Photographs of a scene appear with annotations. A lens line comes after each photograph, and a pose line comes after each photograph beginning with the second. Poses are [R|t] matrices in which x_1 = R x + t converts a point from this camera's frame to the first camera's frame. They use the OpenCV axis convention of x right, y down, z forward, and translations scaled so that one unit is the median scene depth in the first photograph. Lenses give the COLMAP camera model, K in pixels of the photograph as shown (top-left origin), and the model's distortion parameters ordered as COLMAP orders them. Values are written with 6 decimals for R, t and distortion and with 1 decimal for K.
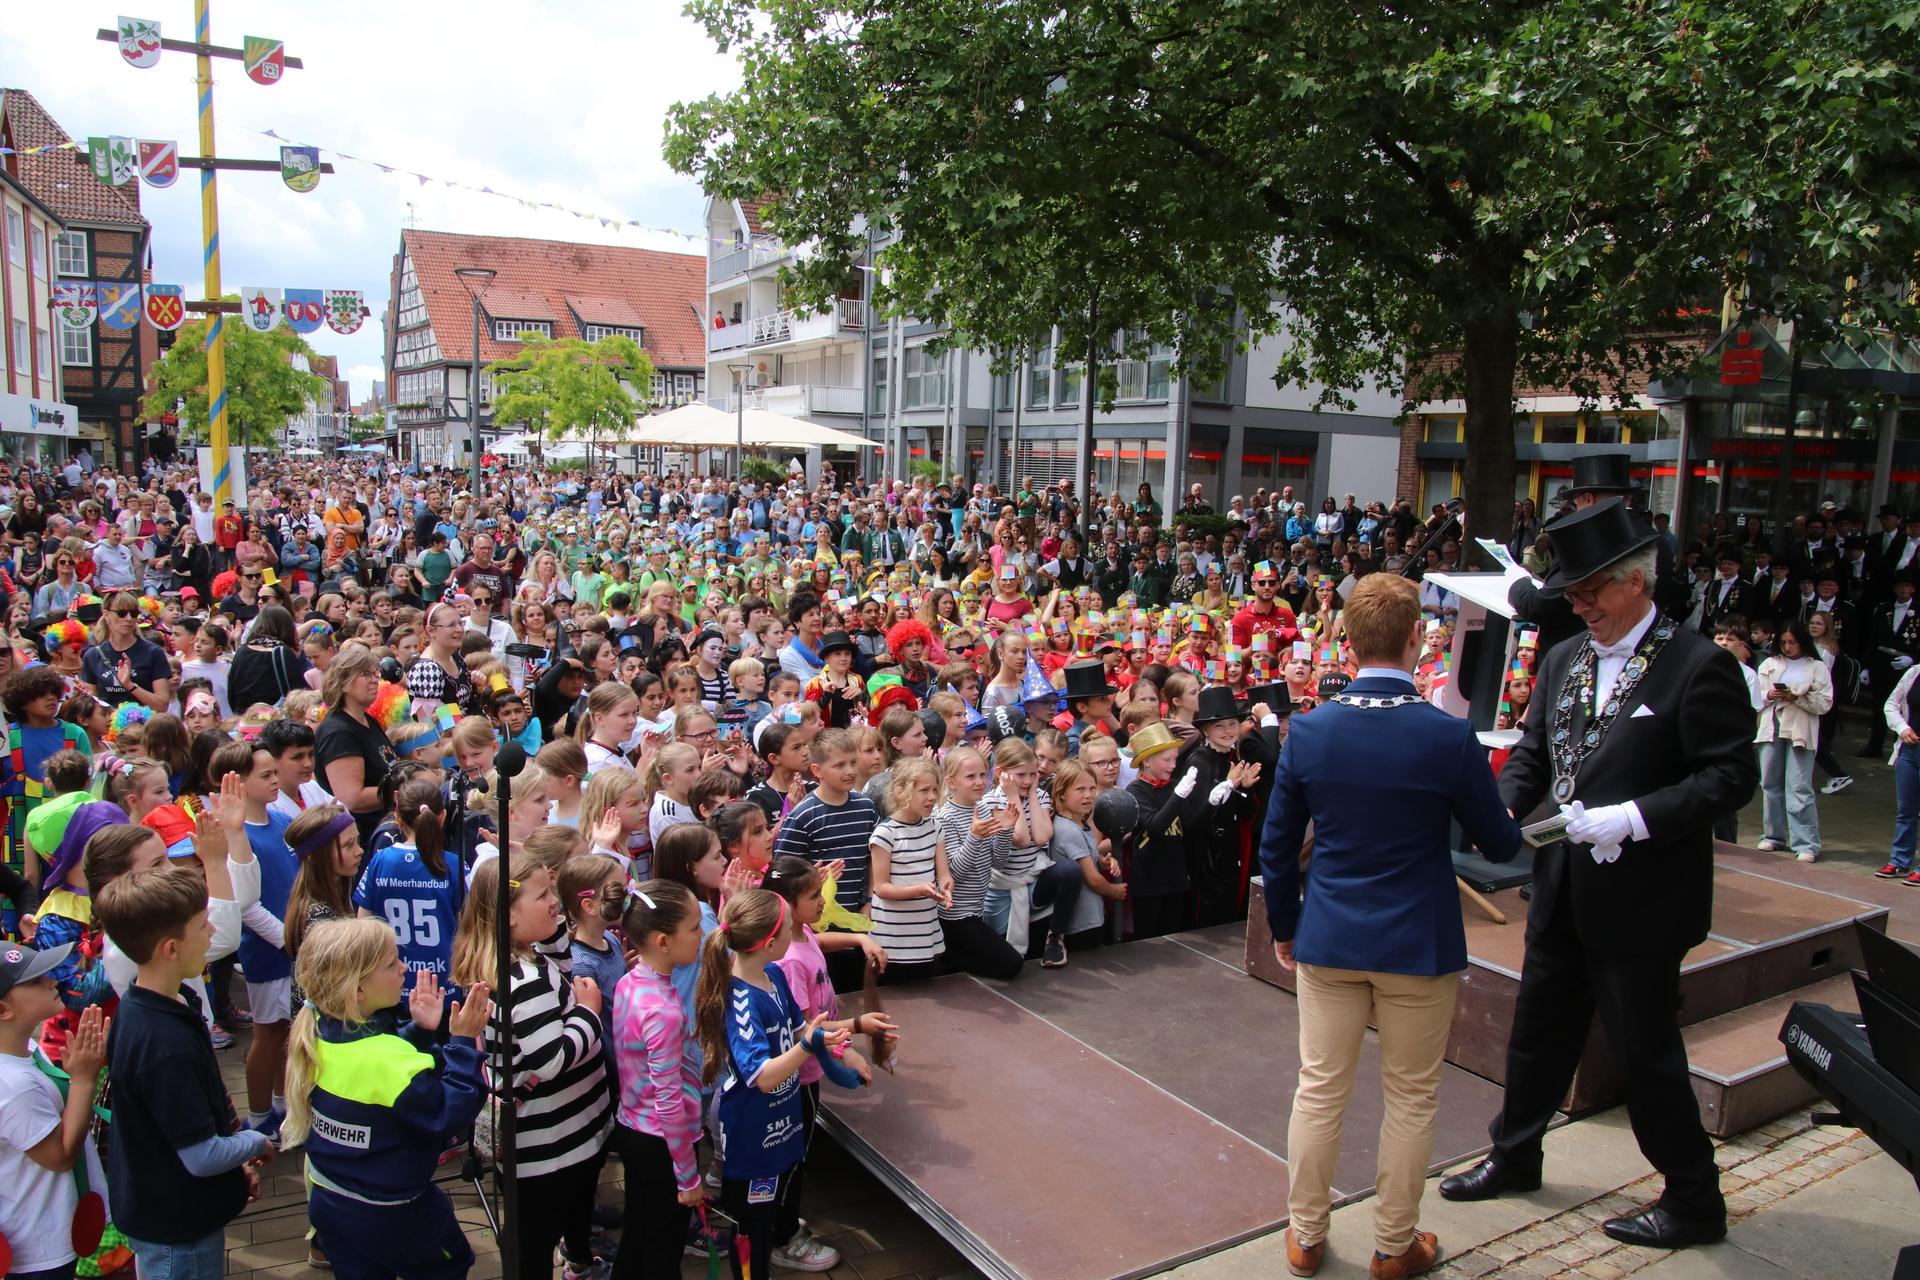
lens RADIAL K [[1433.7, 0, 955.7], [0, 1433.7, 717.6], [0, 0, 1]] dist [-0.135899, 0.081328]
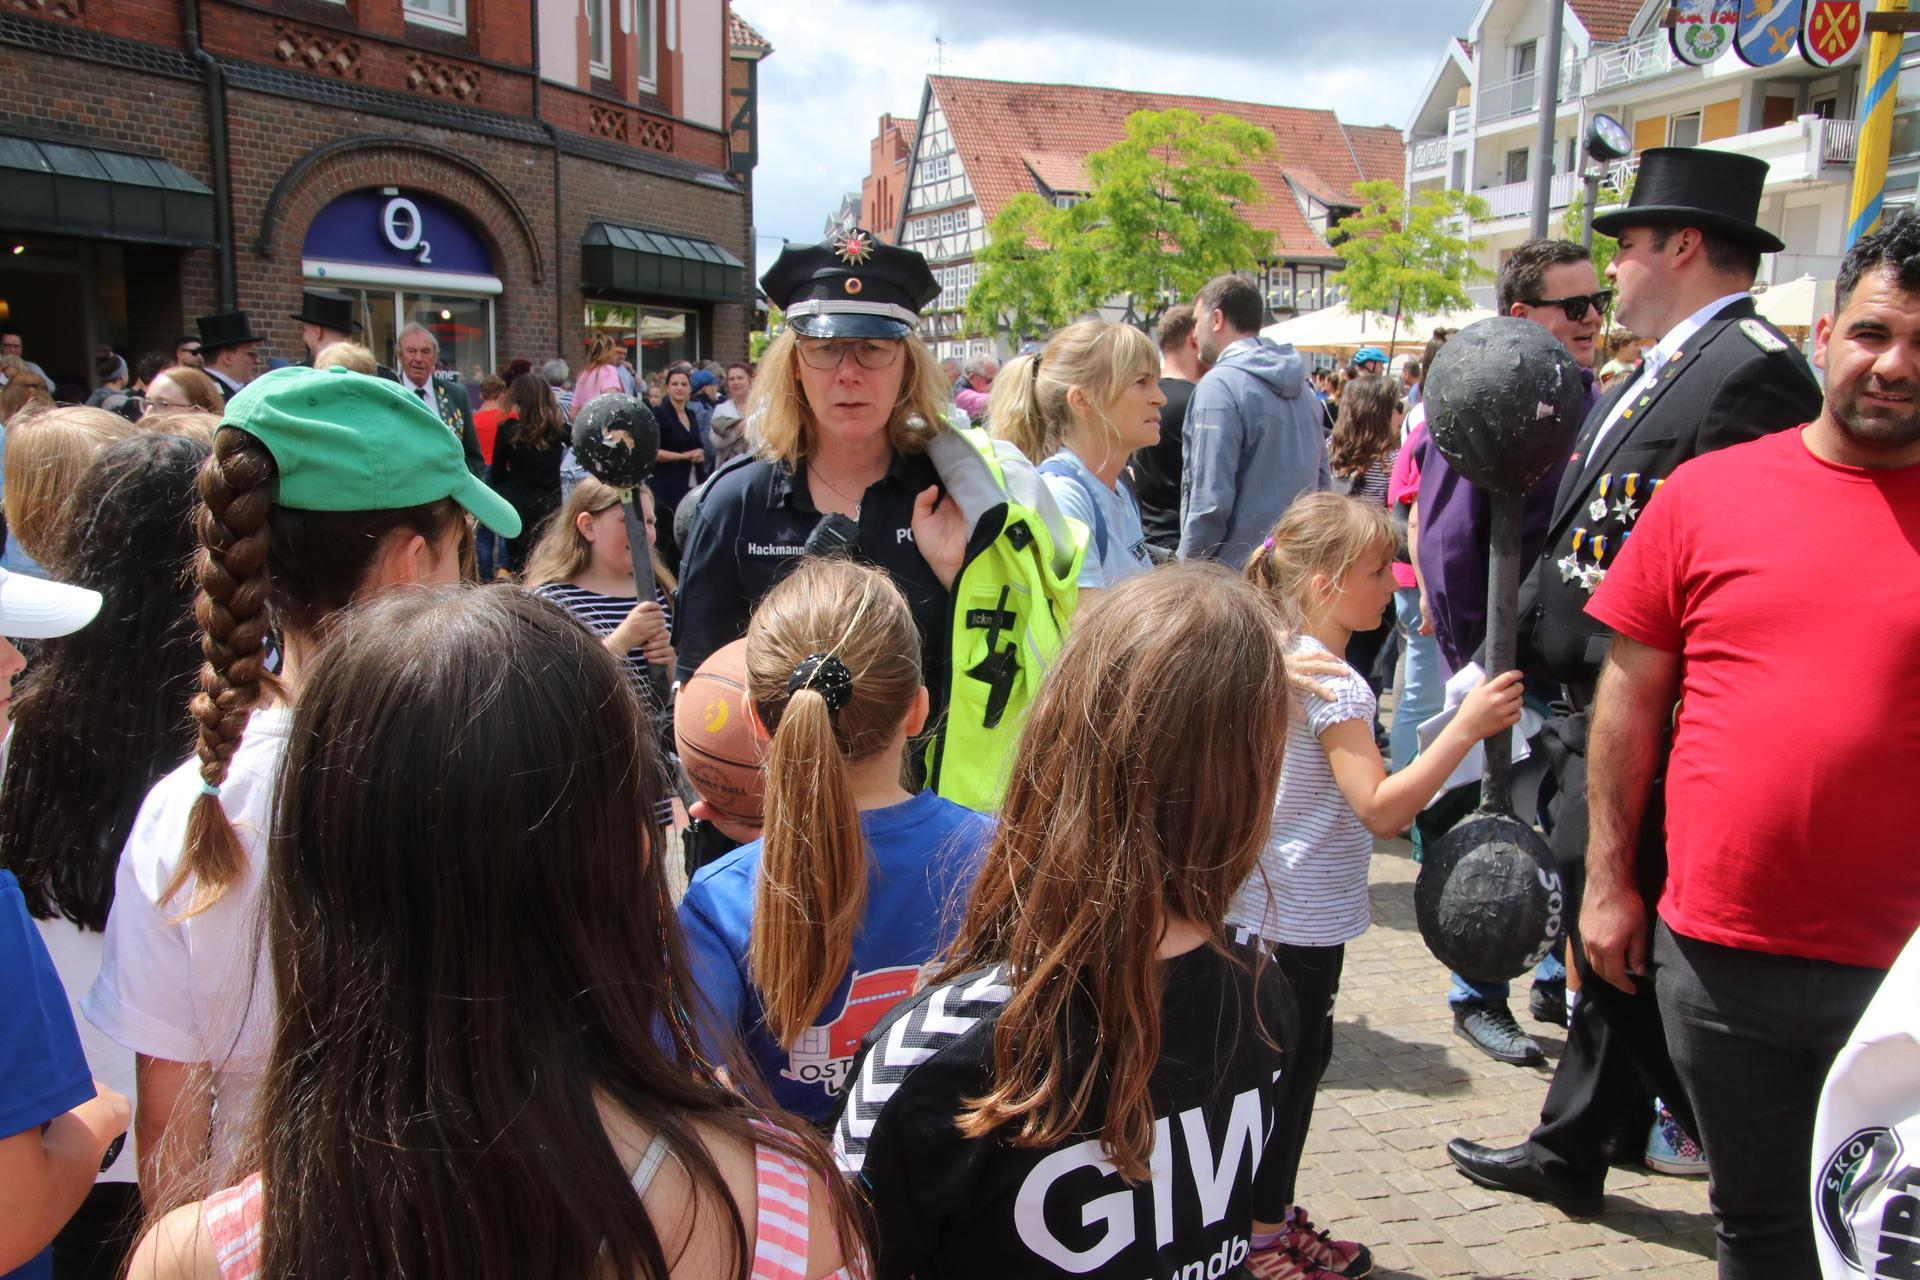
lens RADIAL K [[1822.6, 0, 960.0], [0, 1822.6, 640.0], [0, 0, 1]] dist [-0.017840, 0.159007]
pose [[0.983046, 0.007253, -0.183215, -0.384009], [-0.016116, 0.998768, -0.046931, -0.002965], [0.182648, 0.049088, 0.981952, 0.100845]]
